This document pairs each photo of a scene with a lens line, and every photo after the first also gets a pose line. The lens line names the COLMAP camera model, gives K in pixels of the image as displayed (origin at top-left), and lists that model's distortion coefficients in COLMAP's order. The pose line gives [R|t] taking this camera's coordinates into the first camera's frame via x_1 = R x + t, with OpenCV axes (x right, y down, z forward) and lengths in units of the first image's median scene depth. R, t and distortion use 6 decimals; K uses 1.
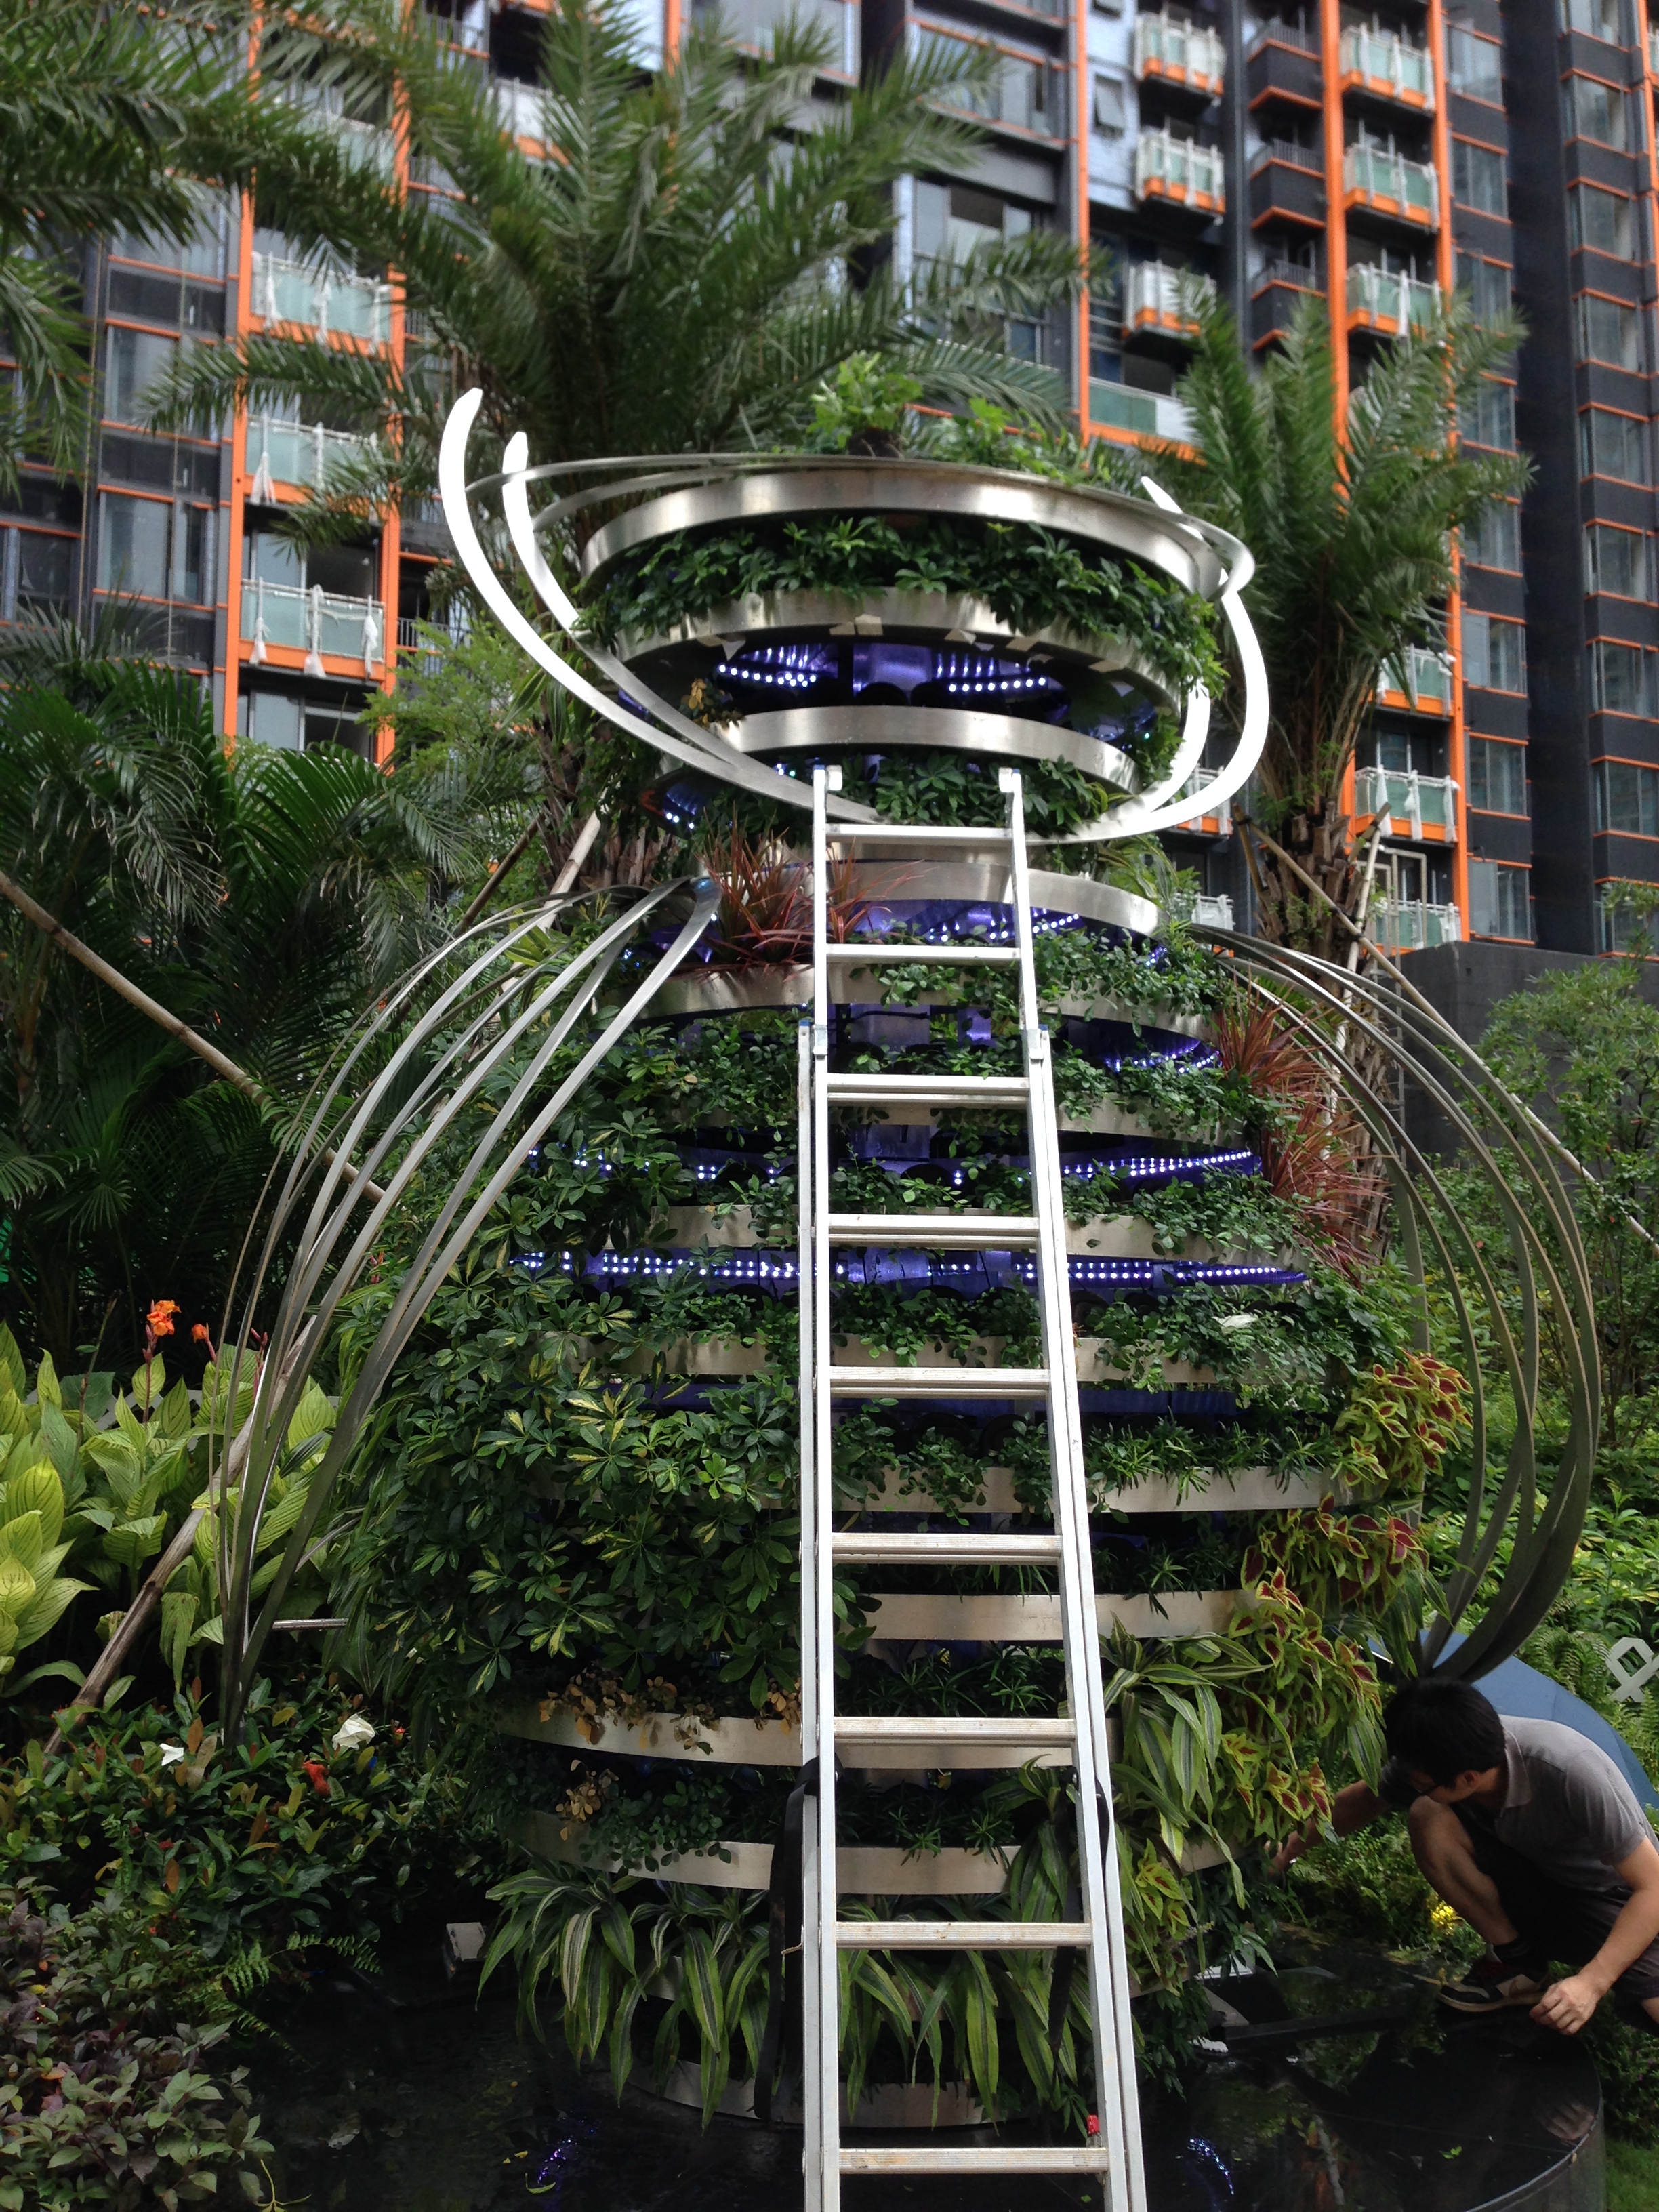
lens RADIAL K [[2078.4, 0, 839.1], [0, 2078.4, 1076.9], [0, 0, 1]] dist [0.052093, 0.000000]
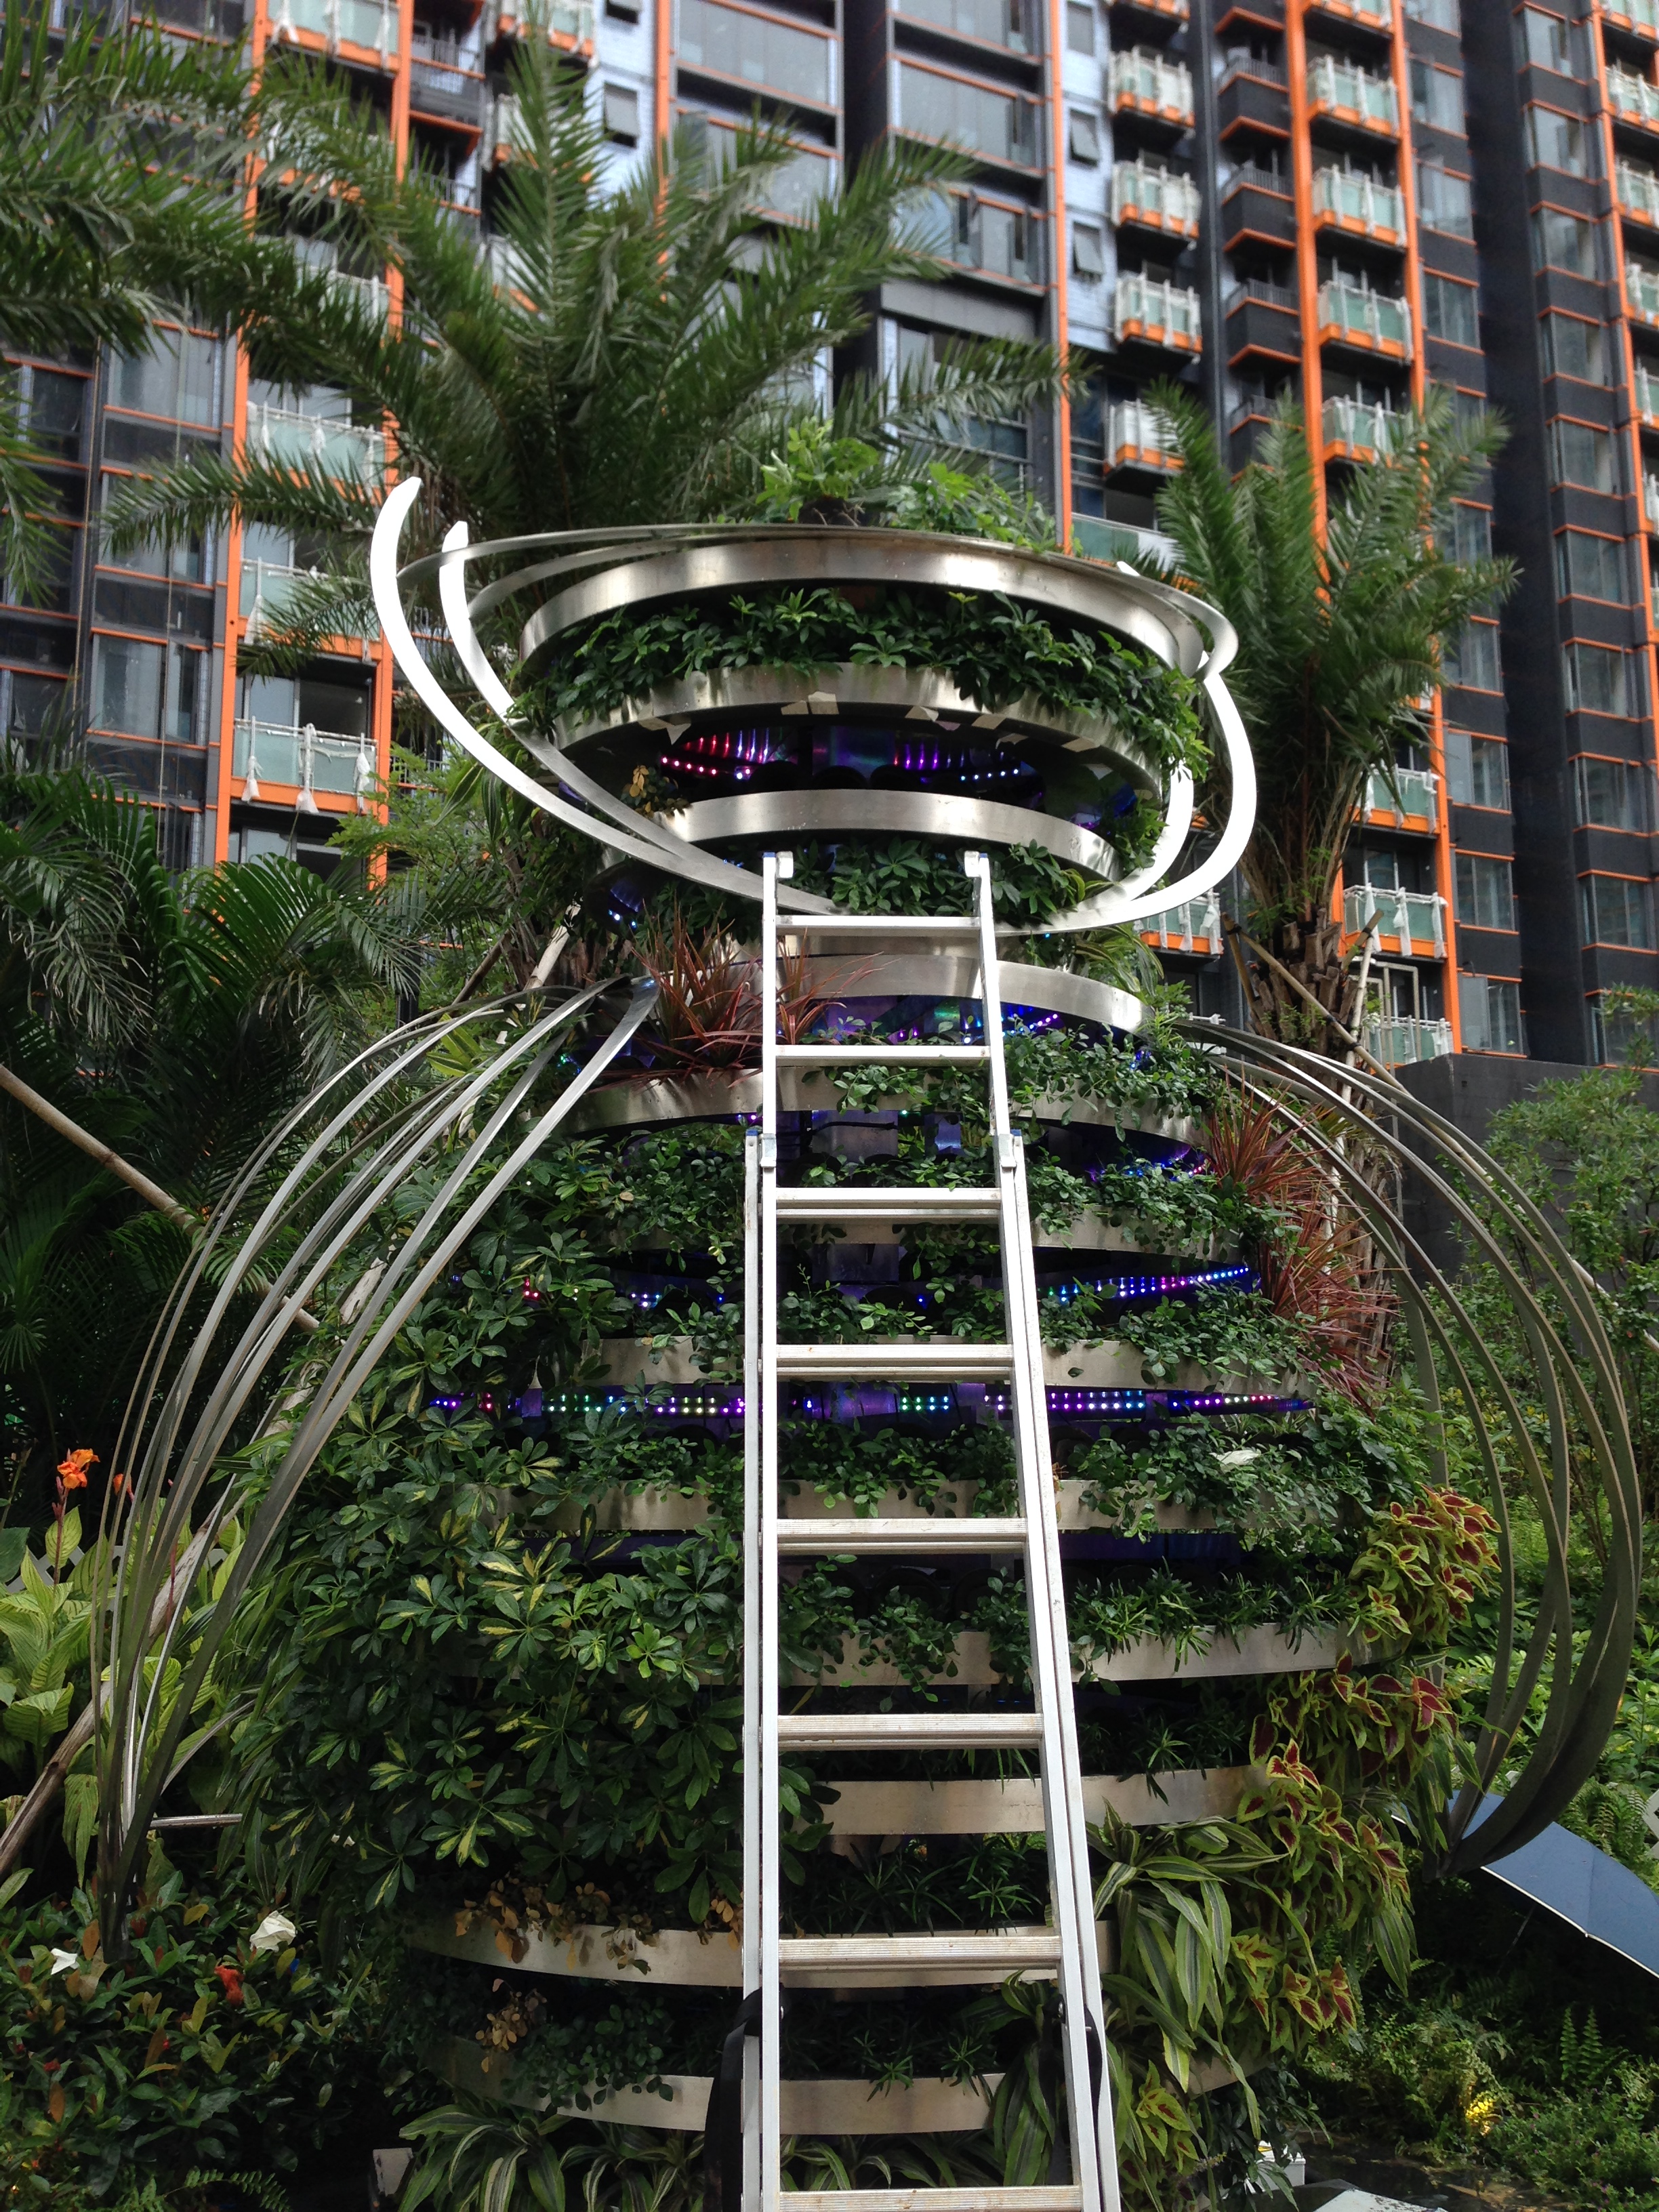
lens RADIAL K [[2078.4, 0, 847.1], [0, 2078.4, 1078.9], [0, 0, 1]] dist [0.052093, 0.000000]
pose [[0.999902, -0.012925, 0.005462, 0.017992], [0.013227, 0.998141, -0.059491, 0.004742], [-0.004683, 0.059557, 0.998214, 0.088087]]
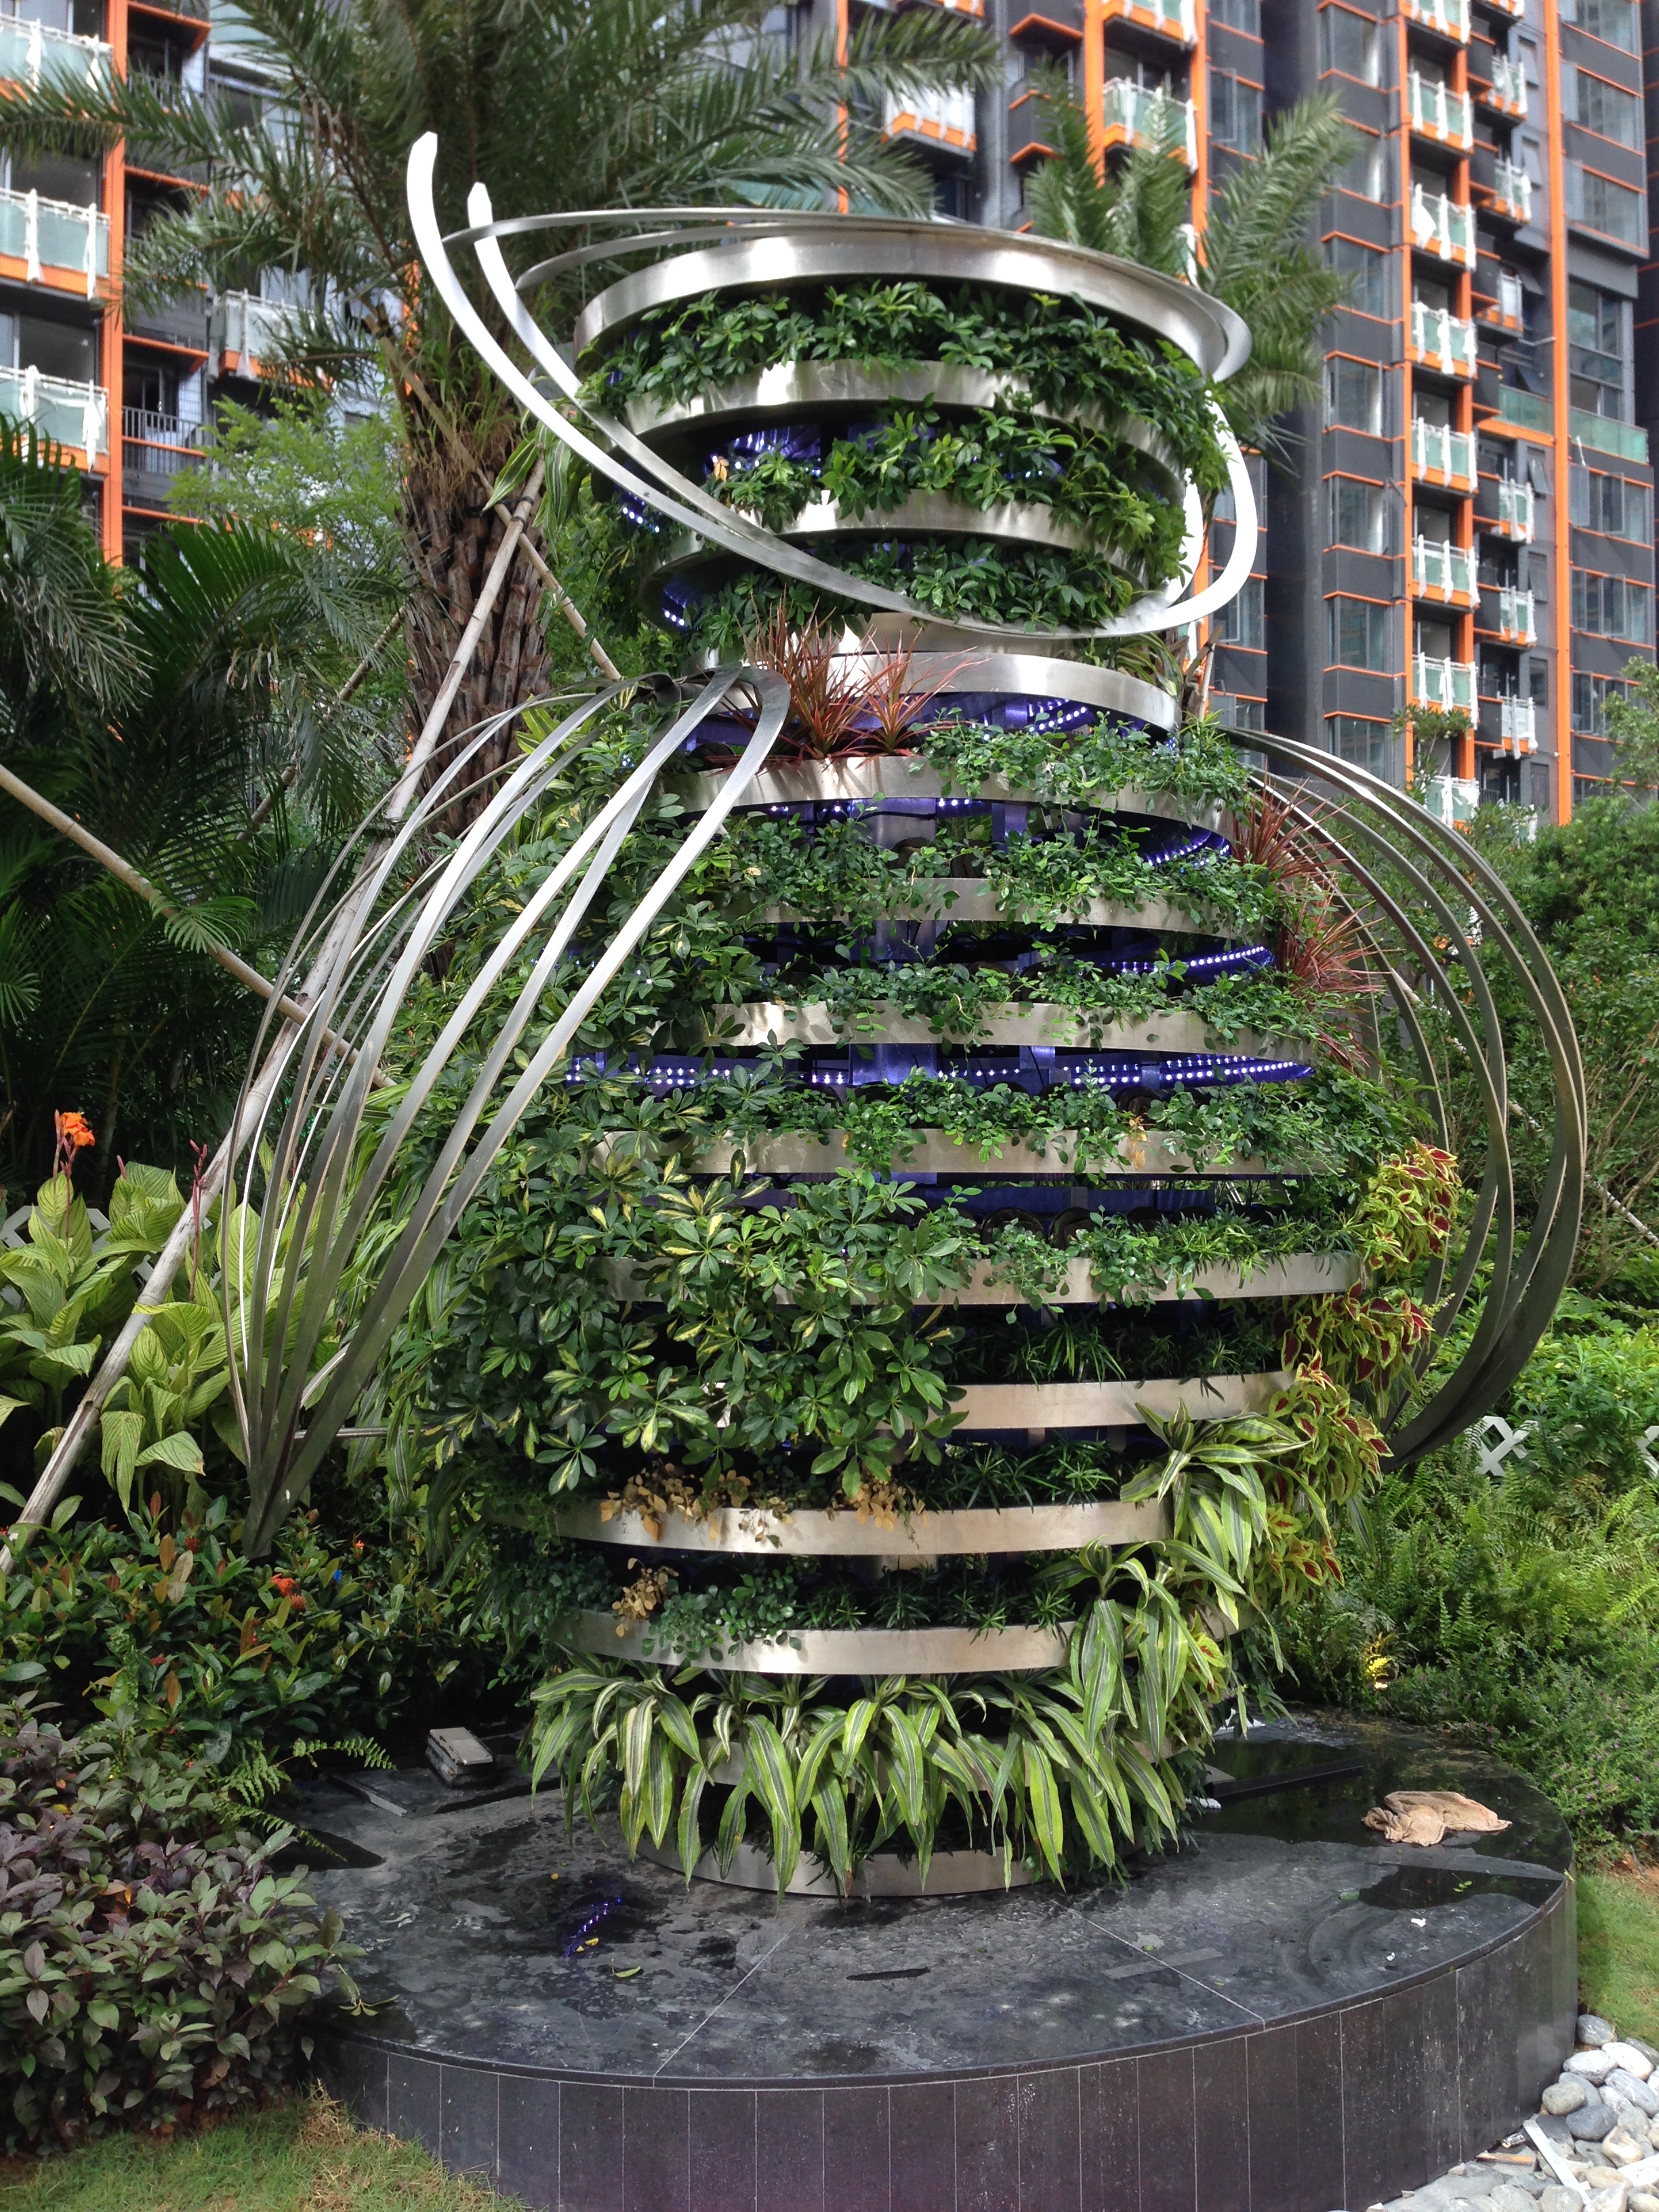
lens RADIAL K [[2078.4, 0, 867.1], [0, 2078.4, 1100.0], [0, 0, 1]] dist [0.052093, 0.000000]
pose [[0.990611, -0.007159, 0.136525, -0.135560], [-0.005430, 0.995780, 0.091612, 0.016141], [-0.136605, -0.091493, 0.986392, 0.021232]]
